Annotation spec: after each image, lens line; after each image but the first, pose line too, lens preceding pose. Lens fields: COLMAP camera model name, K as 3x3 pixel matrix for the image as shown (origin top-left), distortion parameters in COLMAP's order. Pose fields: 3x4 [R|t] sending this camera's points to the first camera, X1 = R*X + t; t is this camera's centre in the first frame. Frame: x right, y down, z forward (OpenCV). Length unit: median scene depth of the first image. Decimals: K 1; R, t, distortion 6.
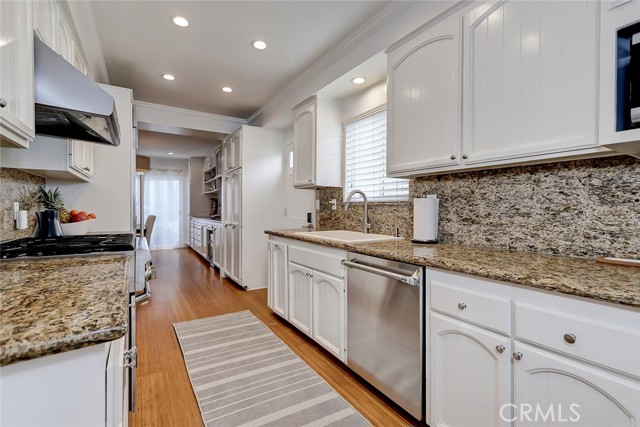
lens RADIAL K [[307.8, 0, 320.0], [0, 307.8, 213.5], [0, 0, 1]] dist [0.015166, 0.000228]
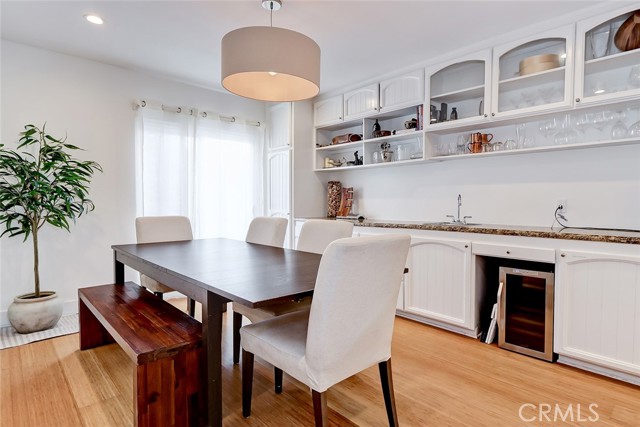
lens RADIAL K [[355.7, 0, 320.0], [0, 355.7, 213.5], [0, 0, 1]] dist [0.032715, -0.000336]
pose [[0.980851, 0.001709, 0.194752, -1.402094], [-0.003928, 0.999932, 0.011011, -0.008026], [-0.194720, -0.011565, 0.980791, 1.277030]]
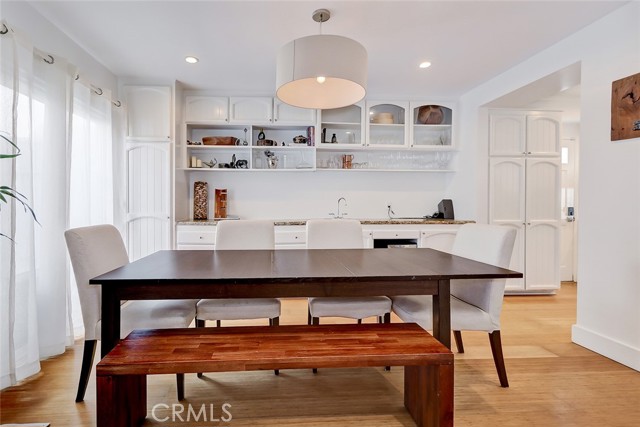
lens RADIAL K [[307.8, 0, 320.0], [0, 307.8, 213.5], [0, 0, 1]] dist [0.015166, 0.000228]
pose [[0.466614, -0.021972, 0.884188, -2.092527], [0.014488, 0.999747, 0.017198, -0.014019], [-0.884343, 0.004785, 0.466814, 1.843350]]
